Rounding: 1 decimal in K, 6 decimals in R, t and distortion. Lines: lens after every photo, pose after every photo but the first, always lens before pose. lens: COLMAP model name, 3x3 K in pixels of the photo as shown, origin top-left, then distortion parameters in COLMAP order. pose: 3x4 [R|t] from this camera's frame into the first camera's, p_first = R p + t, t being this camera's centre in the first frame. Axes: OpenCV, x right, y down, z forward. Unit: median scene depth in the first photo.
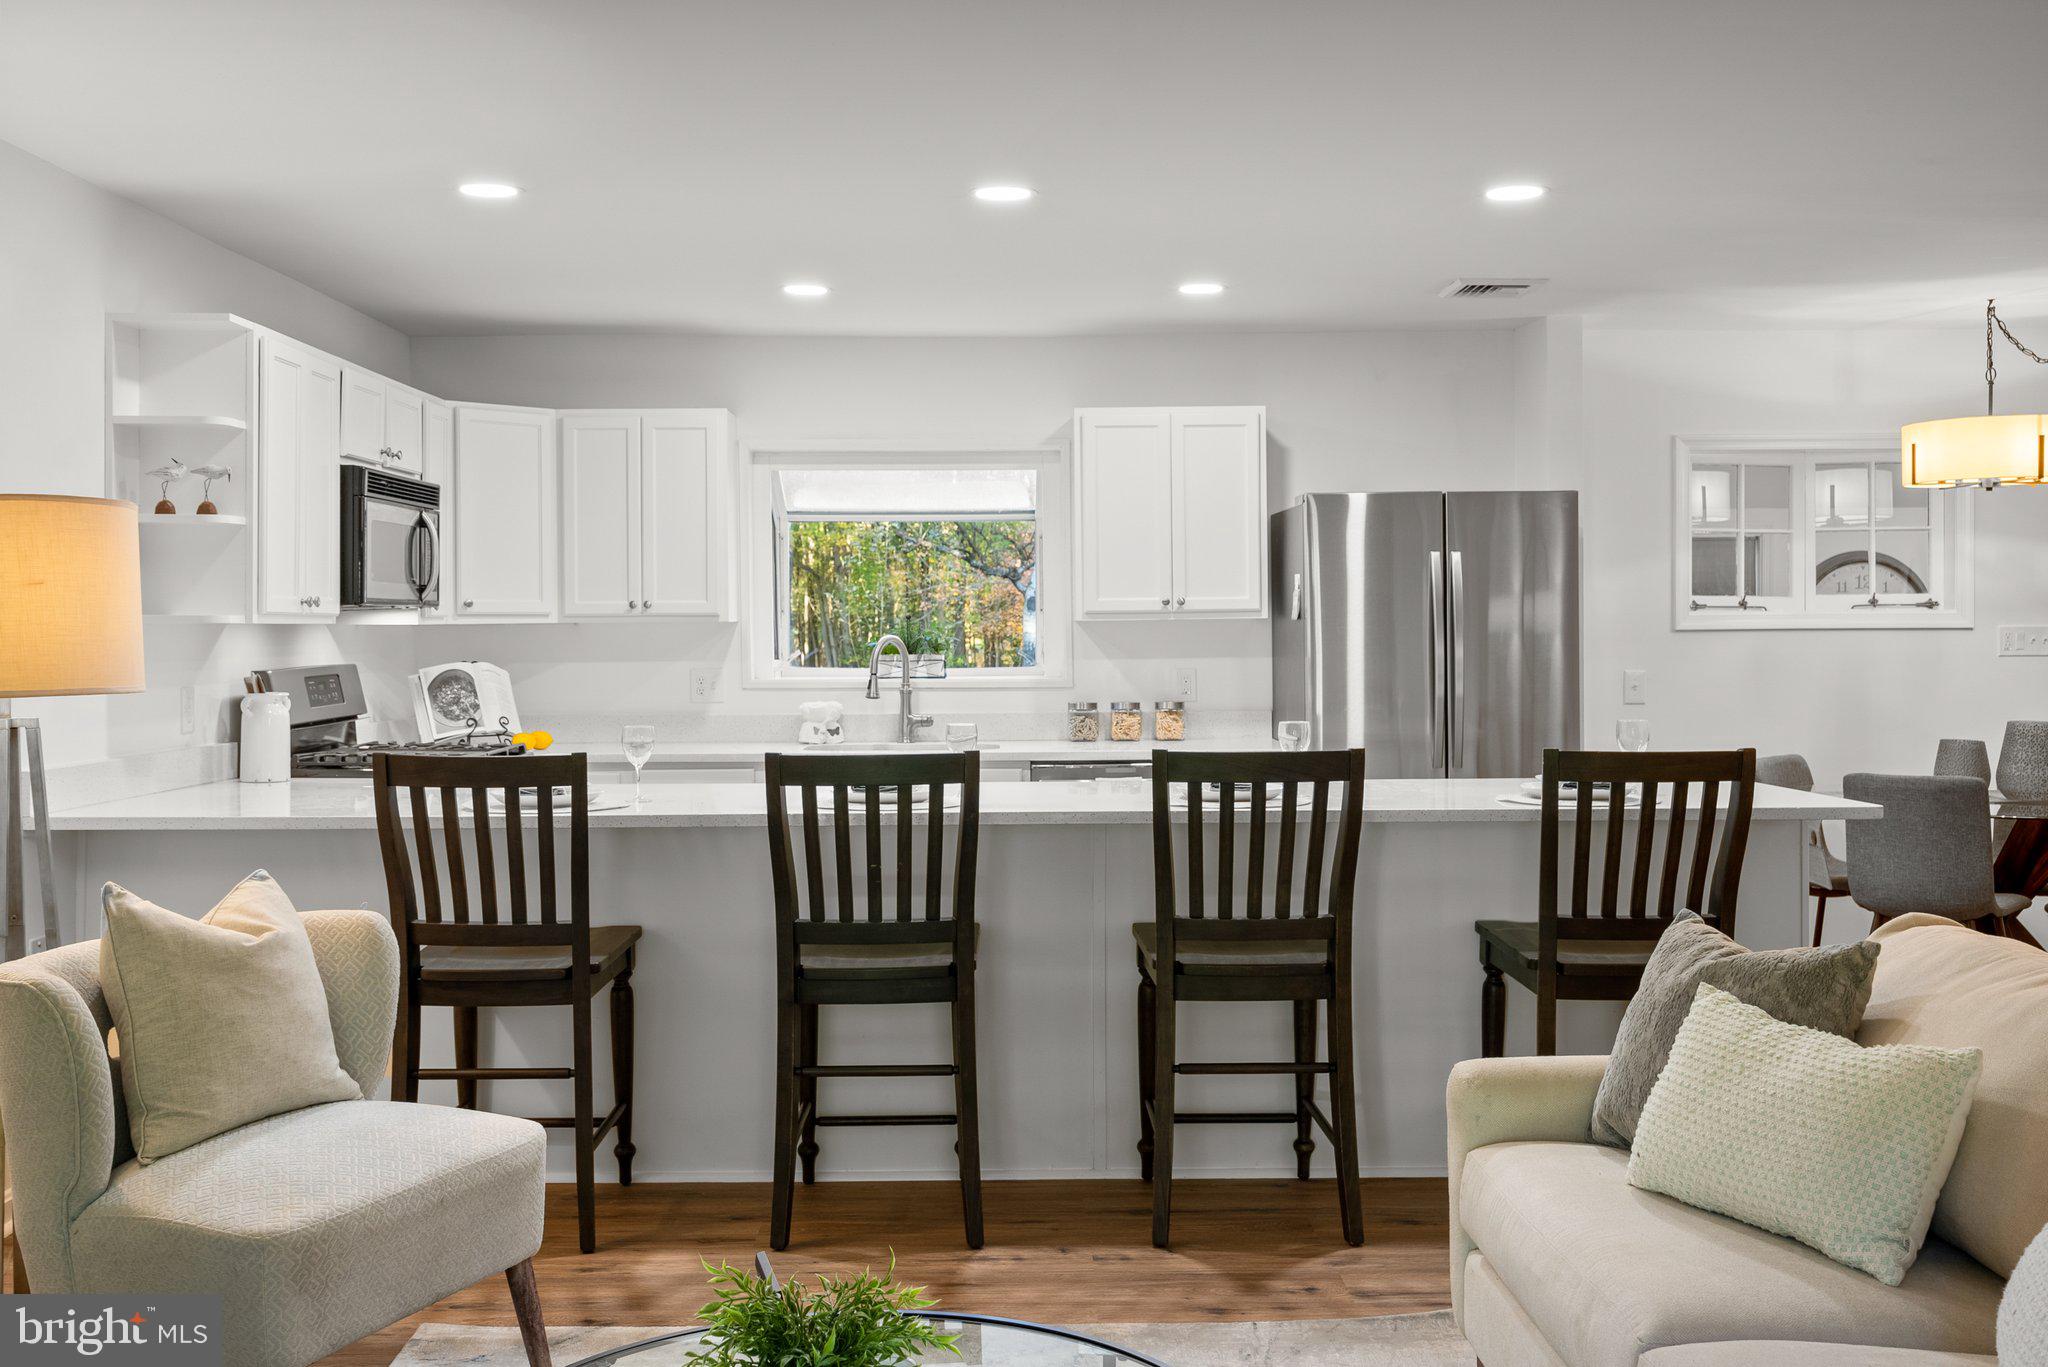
lens RADIAL K [[1931.8, 0, 1020.0], [0, 1931.8, 597.1], [0, 0, 1]] dist [0.007374, 0.000000]
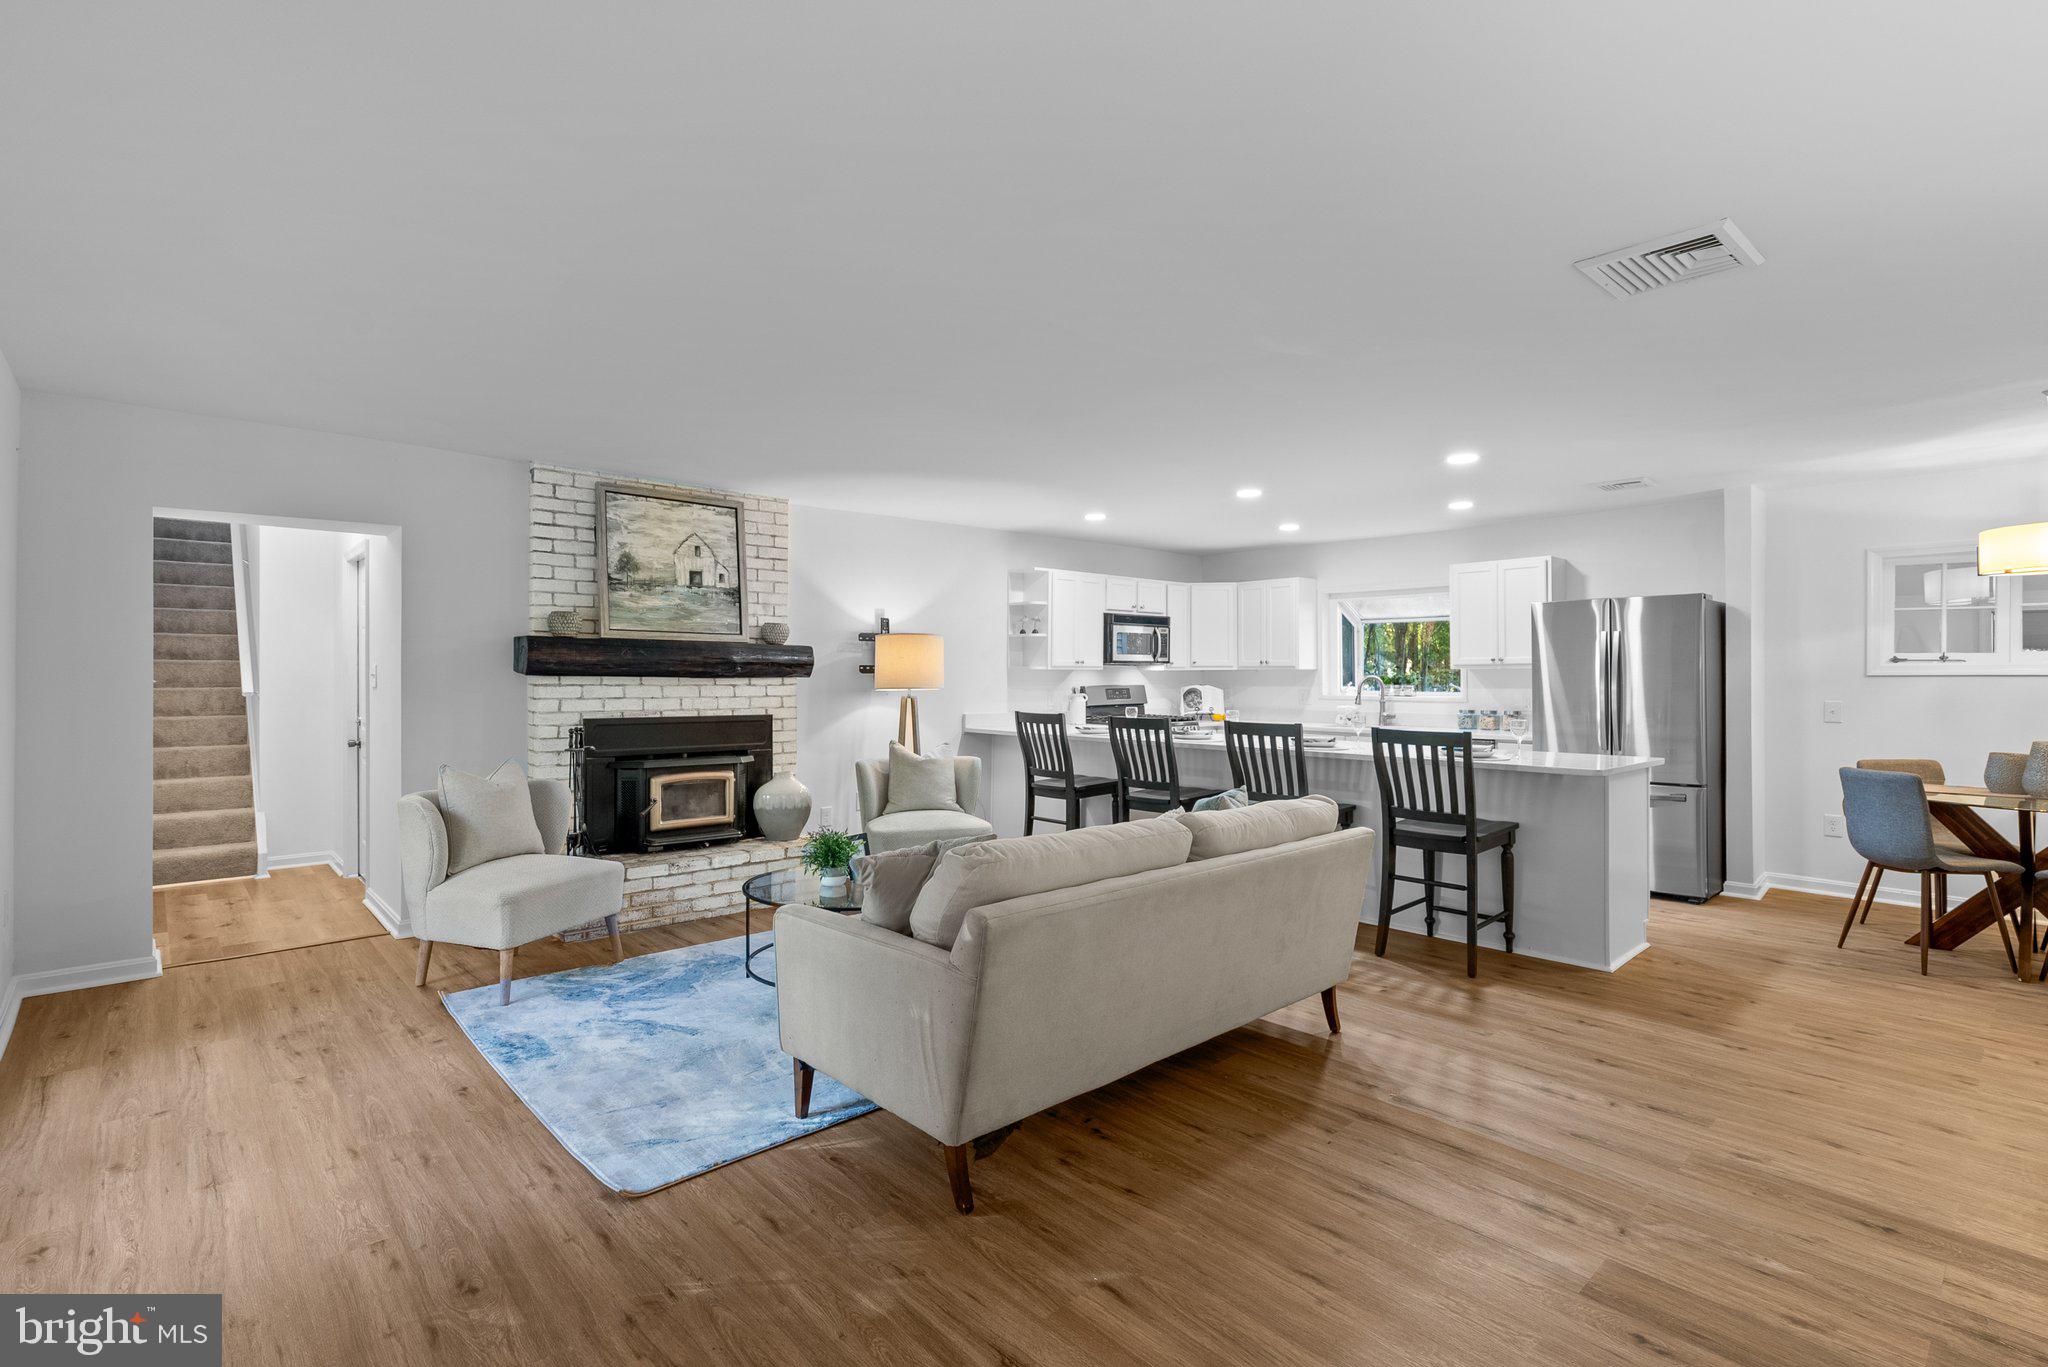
lens RADIAL K [[942.0, 0, 1031.1], [0, 942.0, 683.8], [0, 0, 1]] dist [-0.000212, 0.002245]
pose [[0.668455, 0.014033, -0.743620, 0.473084], [0.009031, 0.999595, 0.026982, -0.002709], [0.743698, -0.024752, 0.668057, -0.001051]]
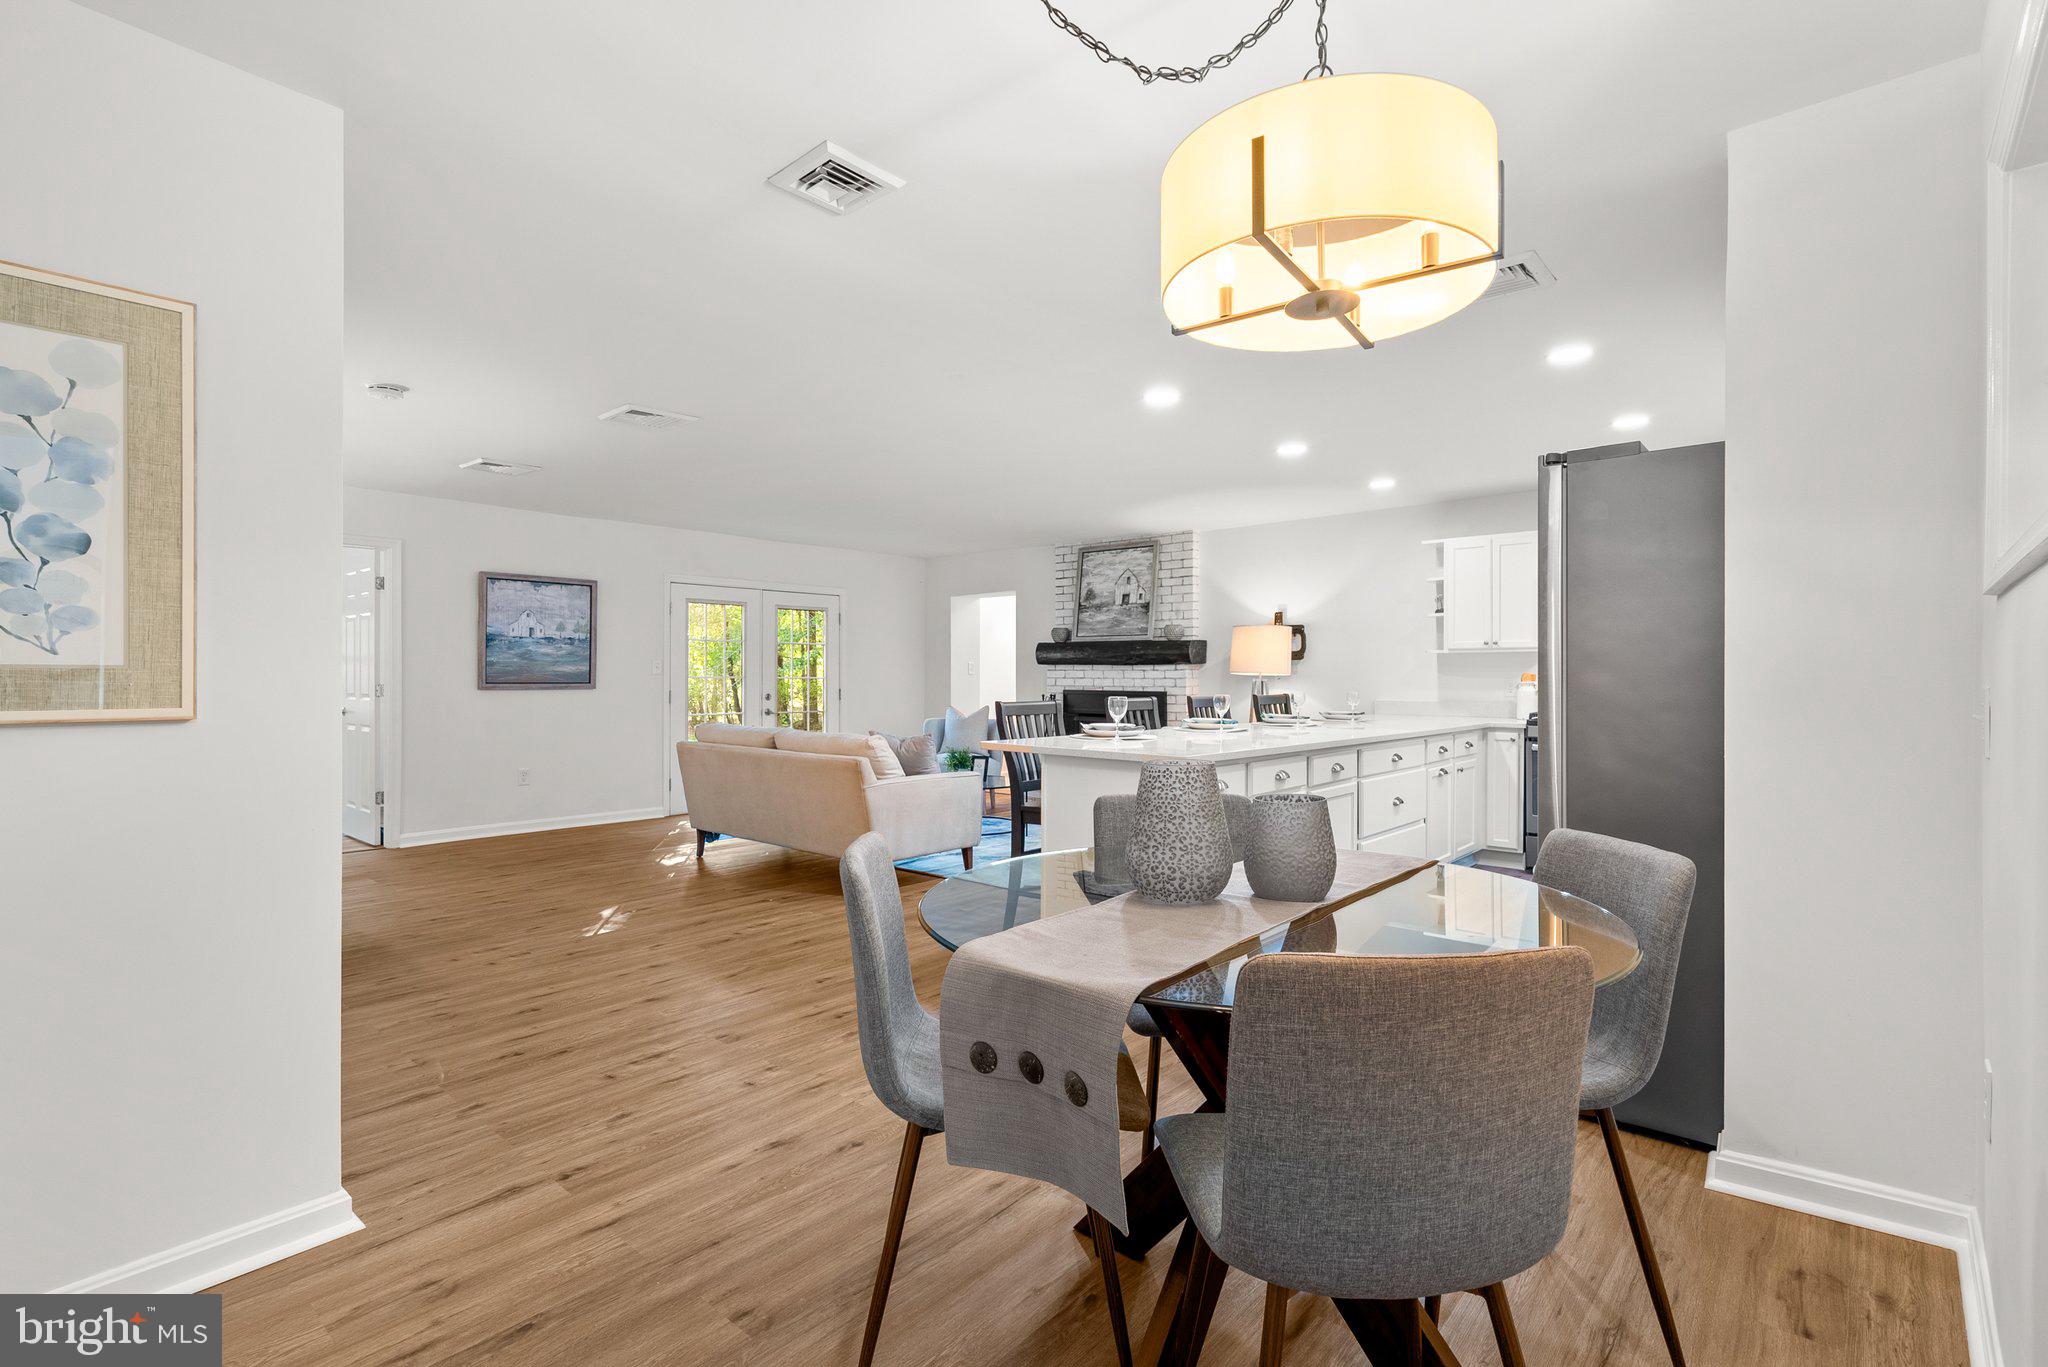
lens RADIAL K [[942.0, 0, 1015.8], [0, 942.0, 680.6], [0, 0, 1]] dist [-0.000212, 0.002245]
pose [[-0.667052, 0.004803, -0.744995, 0.672673], [0.015170, 0.999859, -0.007136, 0.036614], [0.744856, -0.016061, -0.667031, 0.994572]]
